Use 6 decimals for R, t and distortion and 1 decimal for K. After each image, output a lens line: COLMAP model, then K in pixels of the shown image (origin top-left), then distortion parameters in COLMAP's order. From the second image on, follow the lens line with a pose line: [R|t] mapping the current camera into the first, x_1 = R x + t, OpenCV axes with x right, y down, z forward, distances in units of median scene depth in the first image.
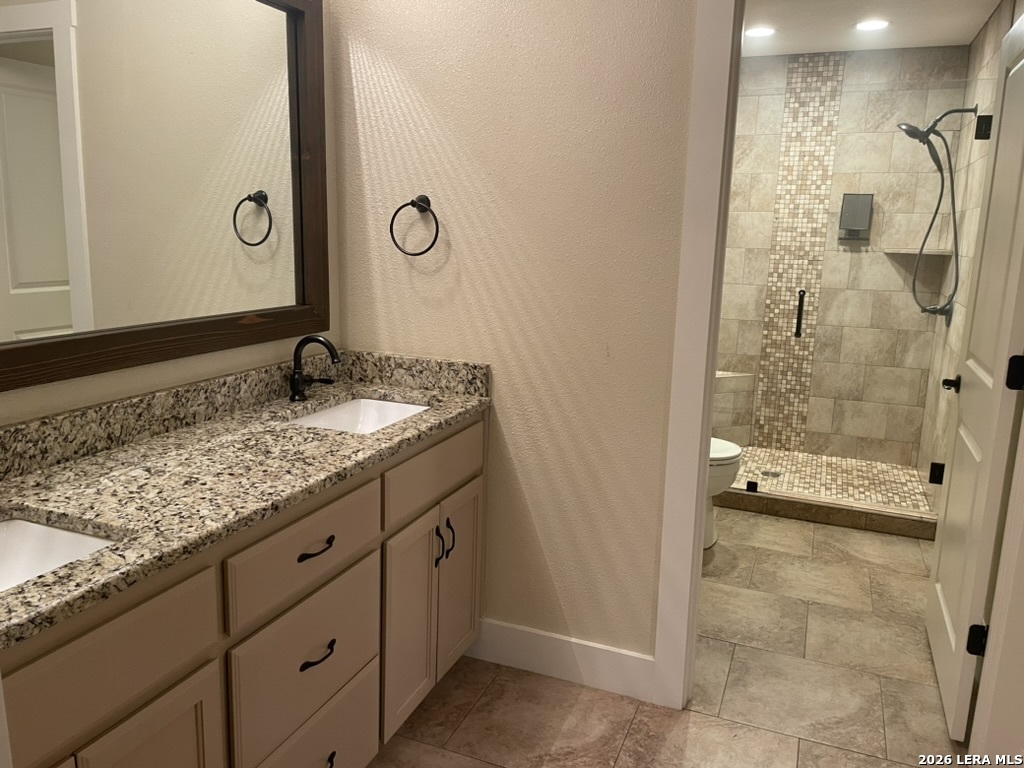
lens RADIAL K [[772.9, 0, 513.8], [0, 772.9, 378.3], [0, 0, 1]] dist [0.085421, -0.095627]
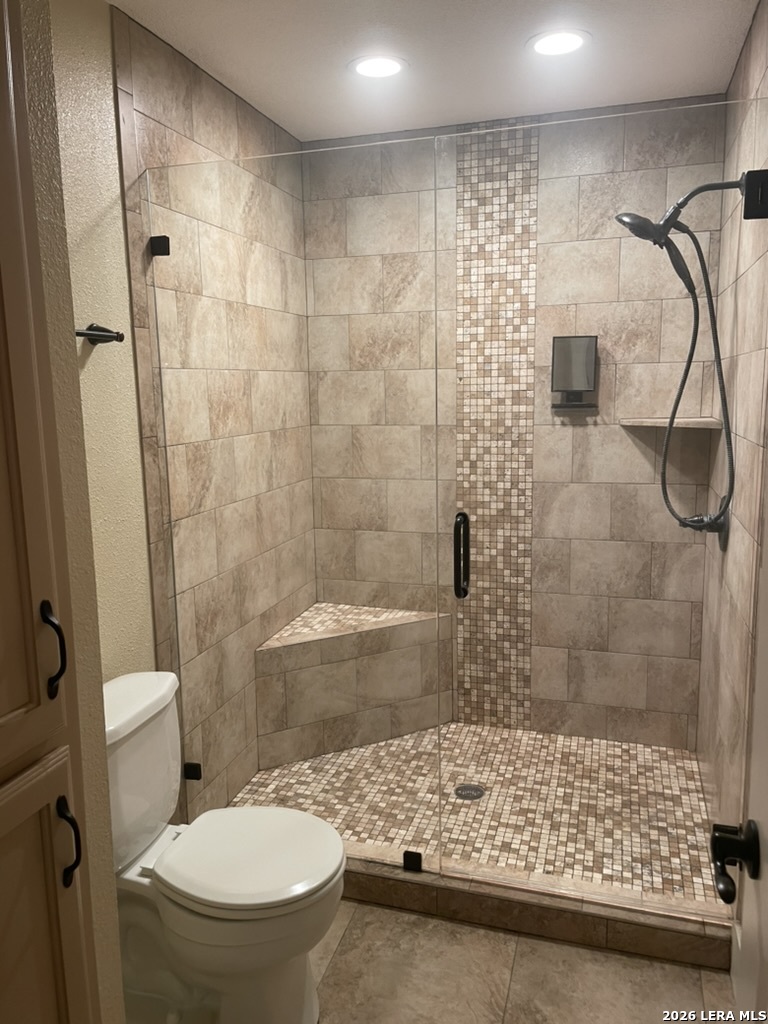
lens RADIAL K [[772.9, 0, 376.4], [0, 772.9, 505.8], [0, 0, 1]] dist [0.085421, -0.095627]
pose [[0.995498, -0.055733, 0.076662, 0.217646], [0.058544, 0.997674, -0.034915, -0.082874], [-0.074538, 0.039246, 0.996446, 0.377166]]
